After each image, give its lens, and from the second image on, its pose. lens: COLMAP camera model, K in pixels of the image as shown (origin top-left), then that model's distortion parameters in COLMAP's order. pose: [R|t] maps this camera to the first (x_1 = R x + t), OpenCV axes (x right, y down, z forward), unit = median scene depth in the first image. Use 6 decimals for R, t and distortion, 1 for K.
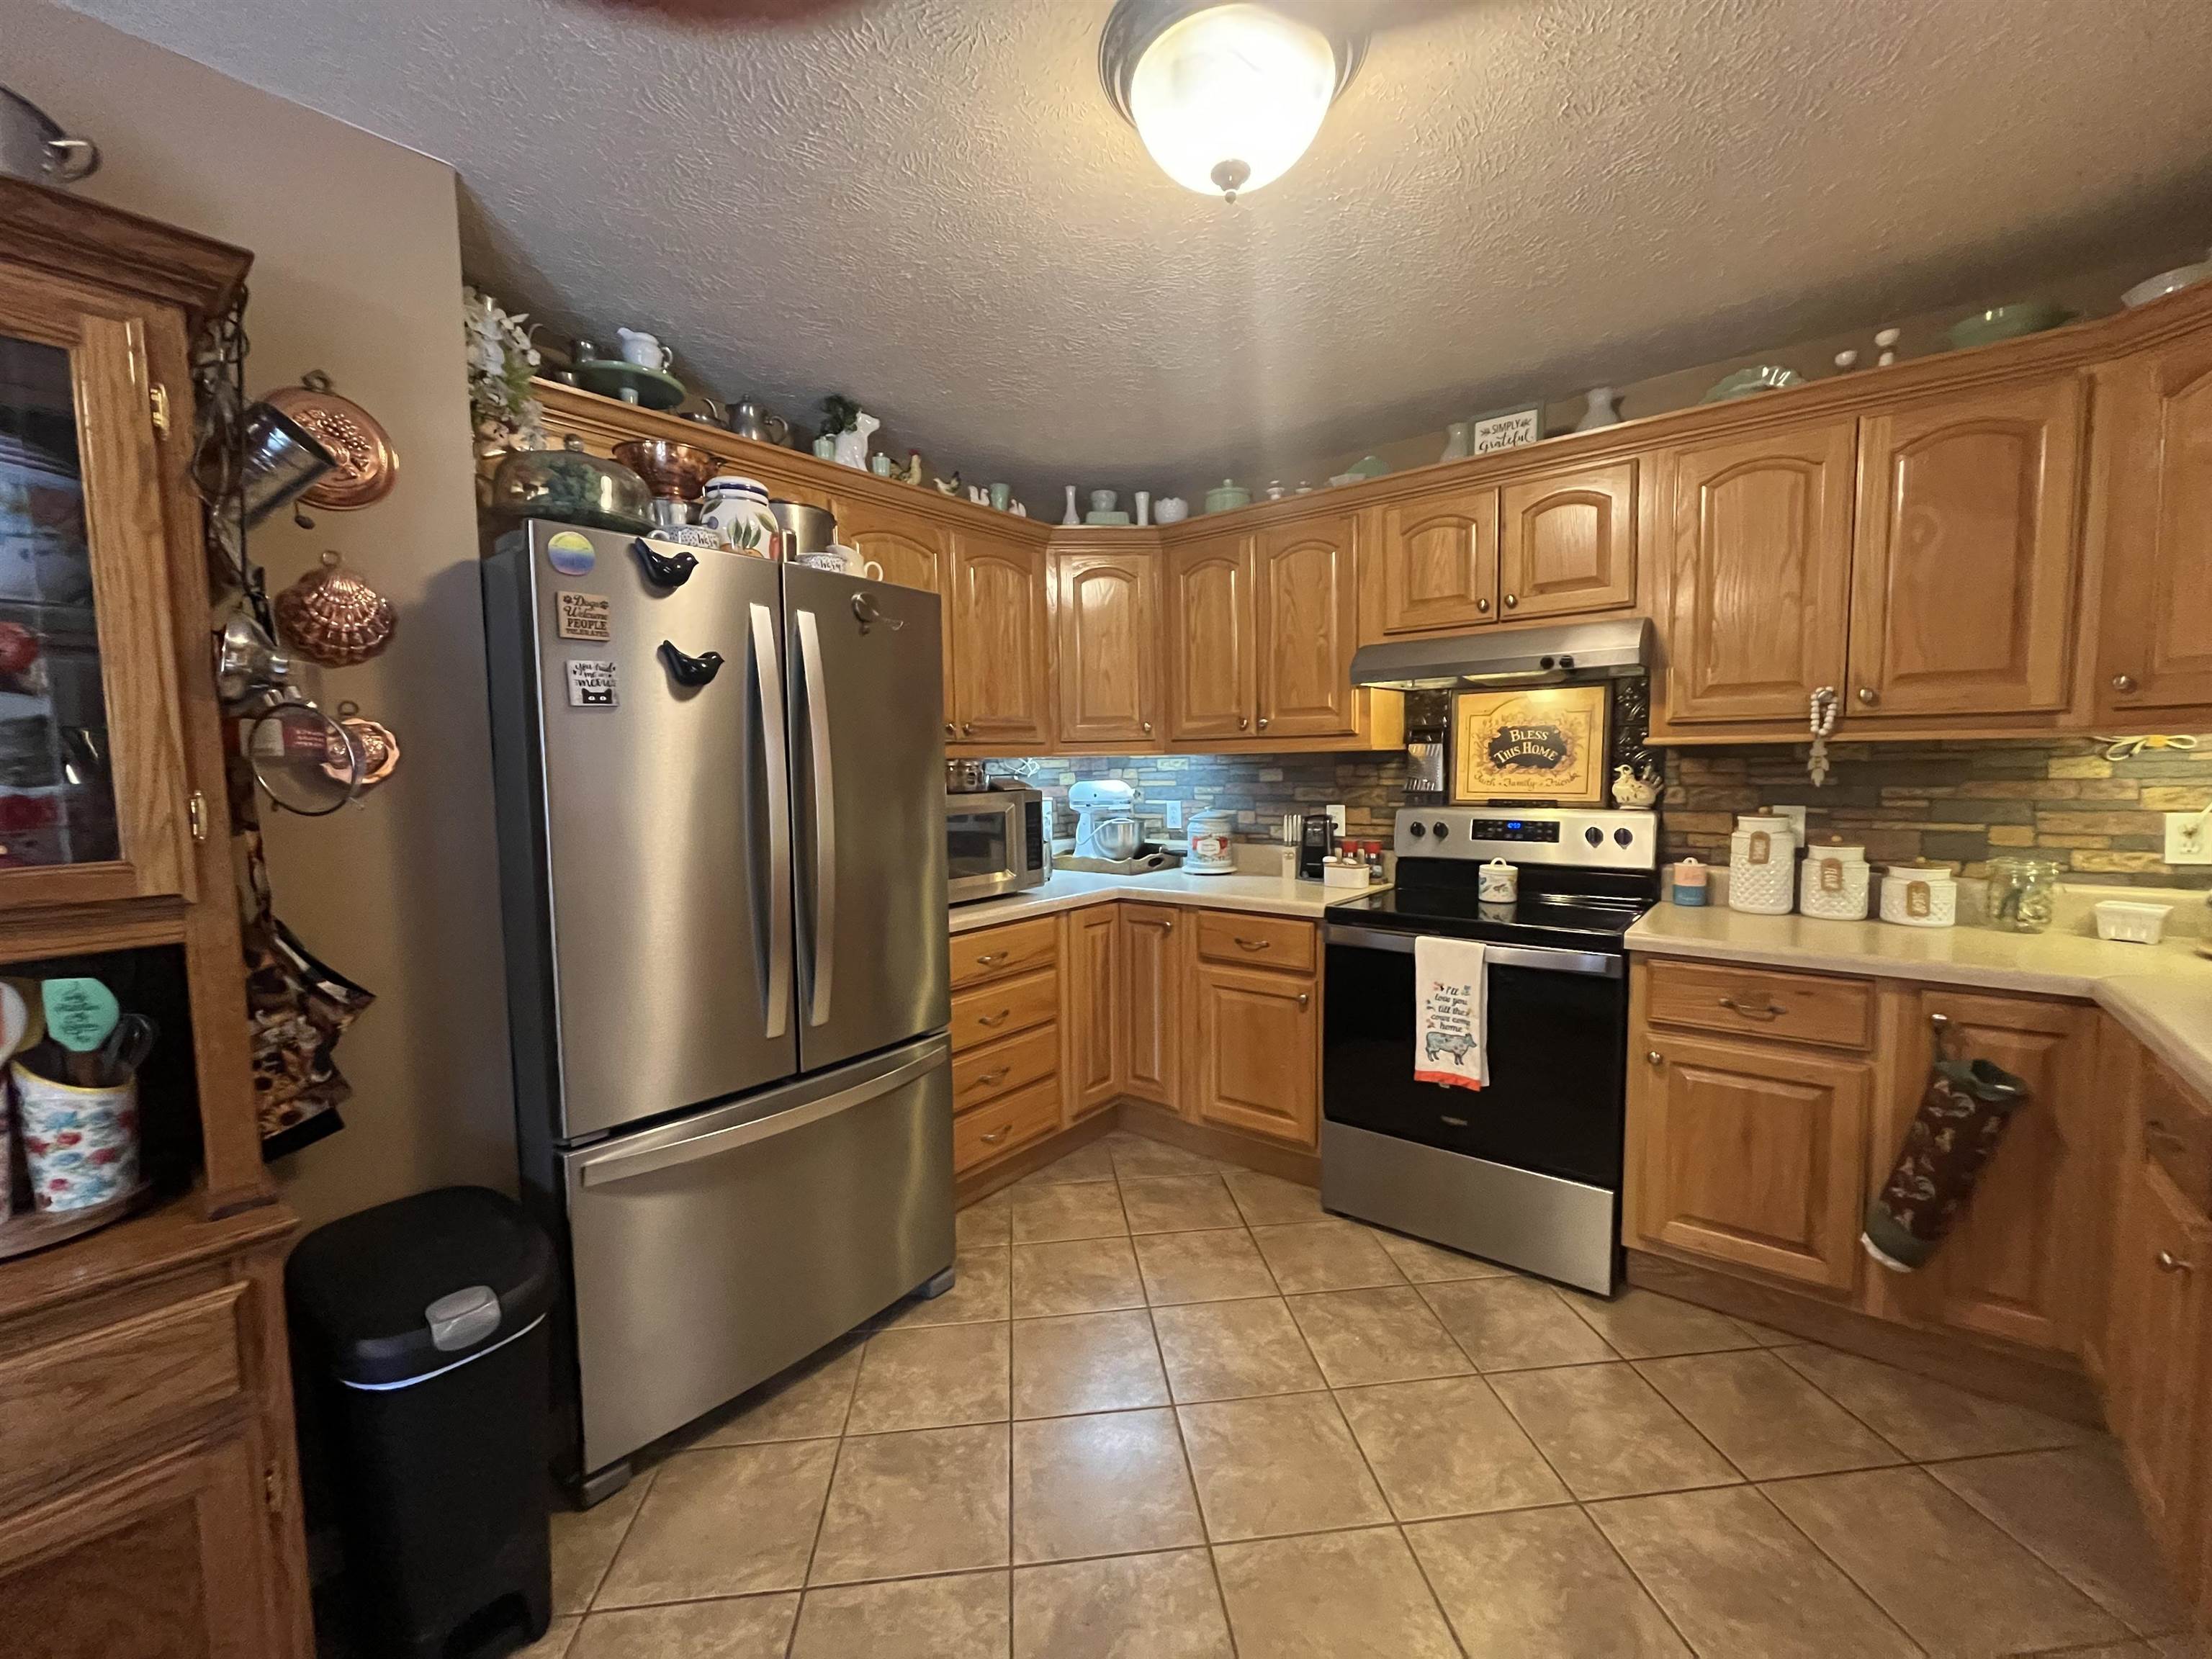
lens RADIAL K [[888.9, 0, 1103.7], [0, 888.9, 830.1], [0, 0, 1]] dist [-0.002363, -0.000908]
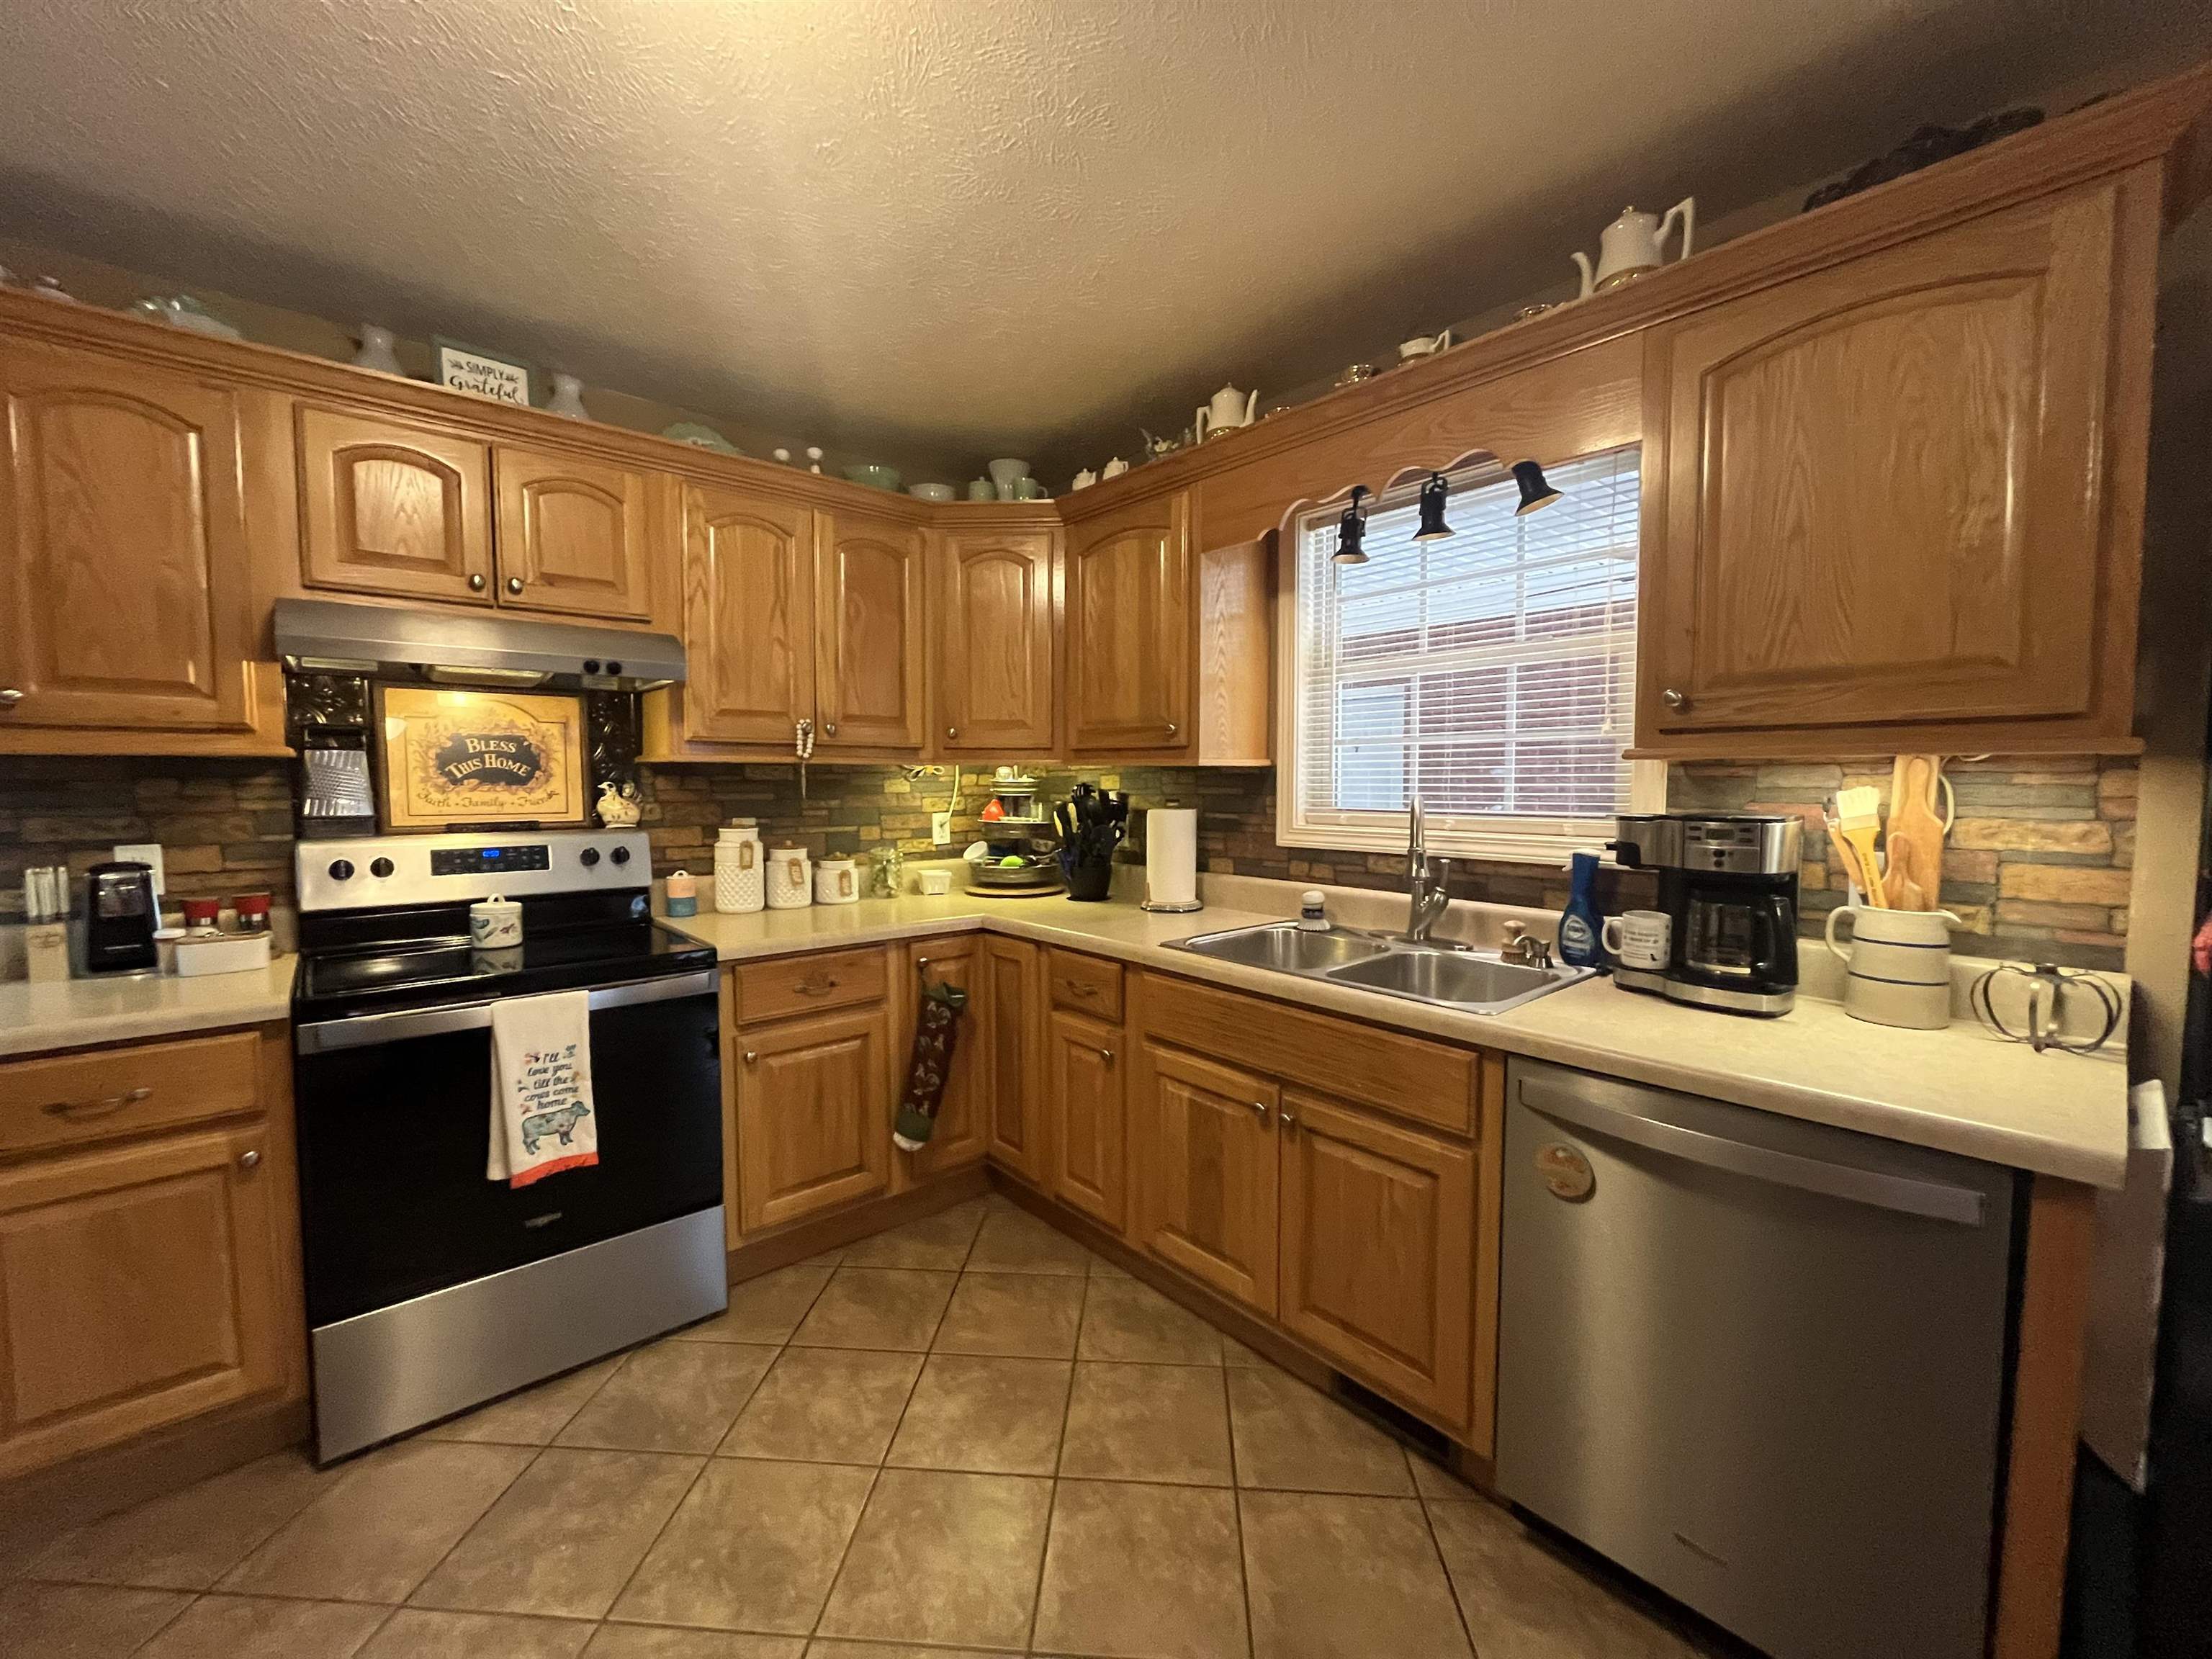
lens RADIAL K [[888.9, 0, 1105.2], [0, 888.9, 829.2], [0, 0, 1]] dist [-0.002363, -0.000908]
pose [[0.171123, -0.042090, 0.984350, -0.303719], [0.069645, 0.997105, 0.030528, -0.015820], [-0.982785, 0.063331, 0.173559, 0.345415]]
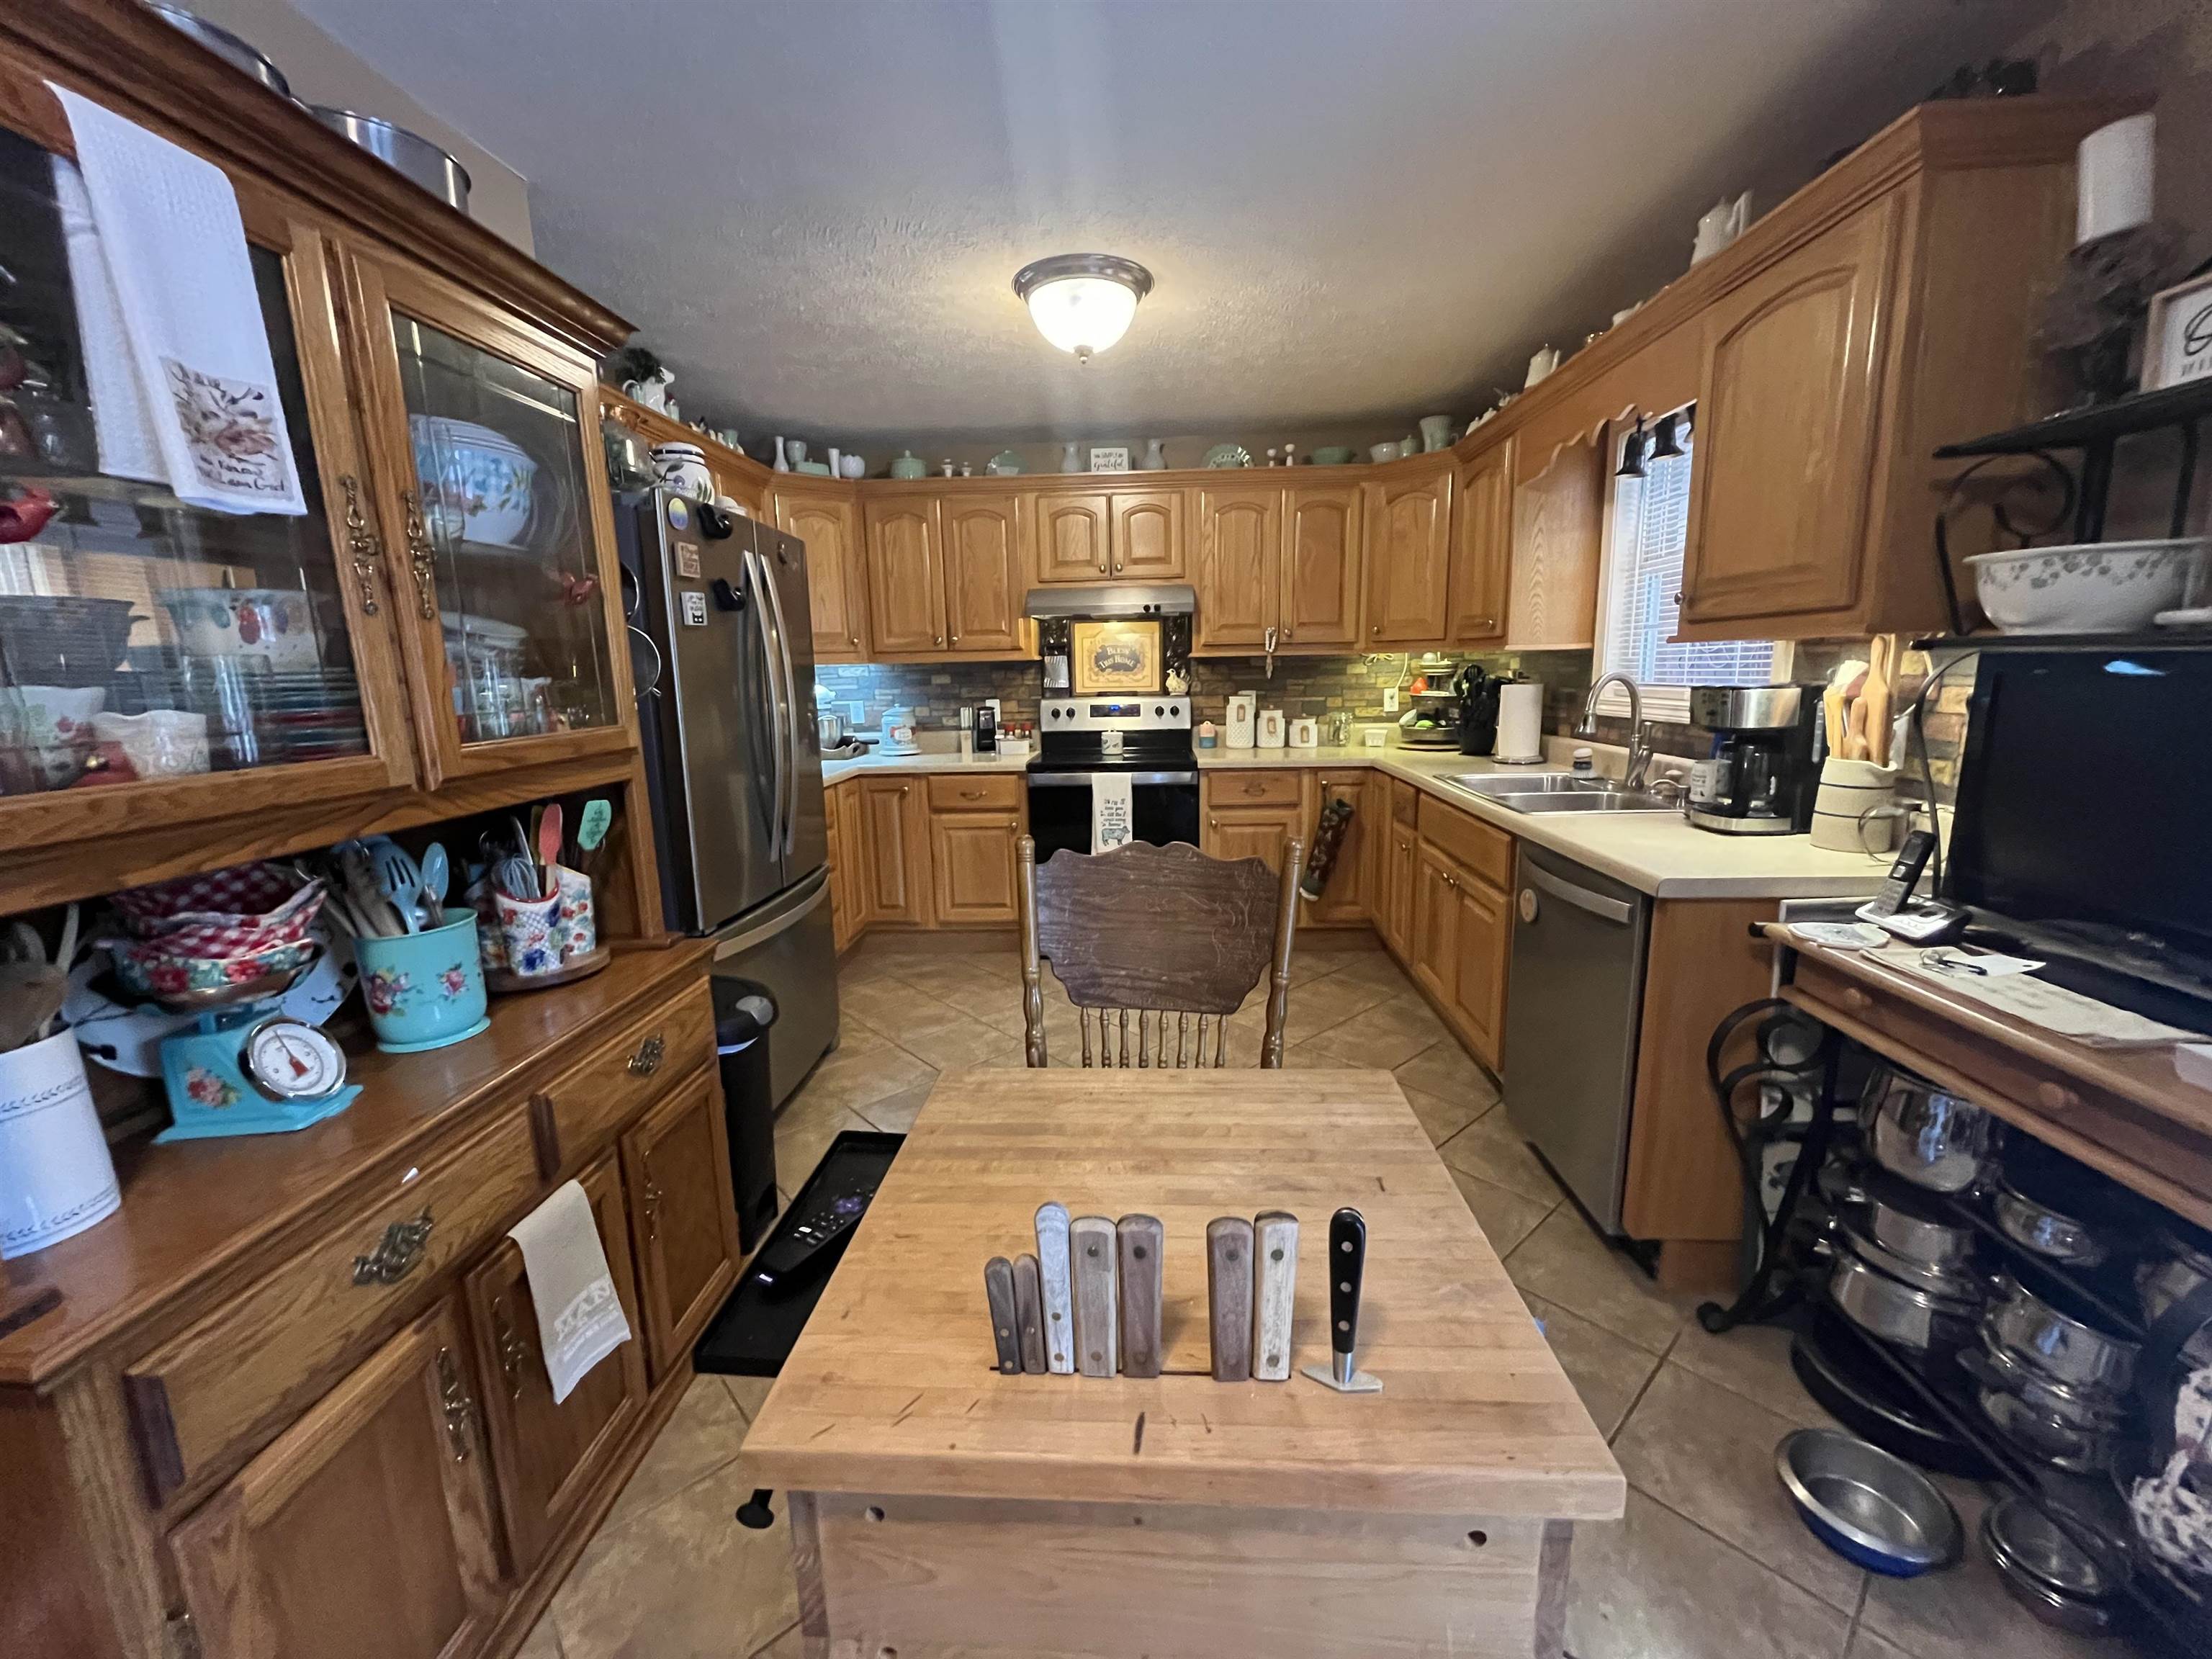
lens RADIAL K [[888.9, 0, 1103.2], [0, 888.9, 832.7], [0, 0, 1]] dist [-0.002363, -0.000908]
pose [[0.810381, -0.108961, 0.575682, -0.604175], [0.051897, 0.992042, 0.114712, 0.040087], [-0.583600, -0.063084, 0.809587, -0.365192]]
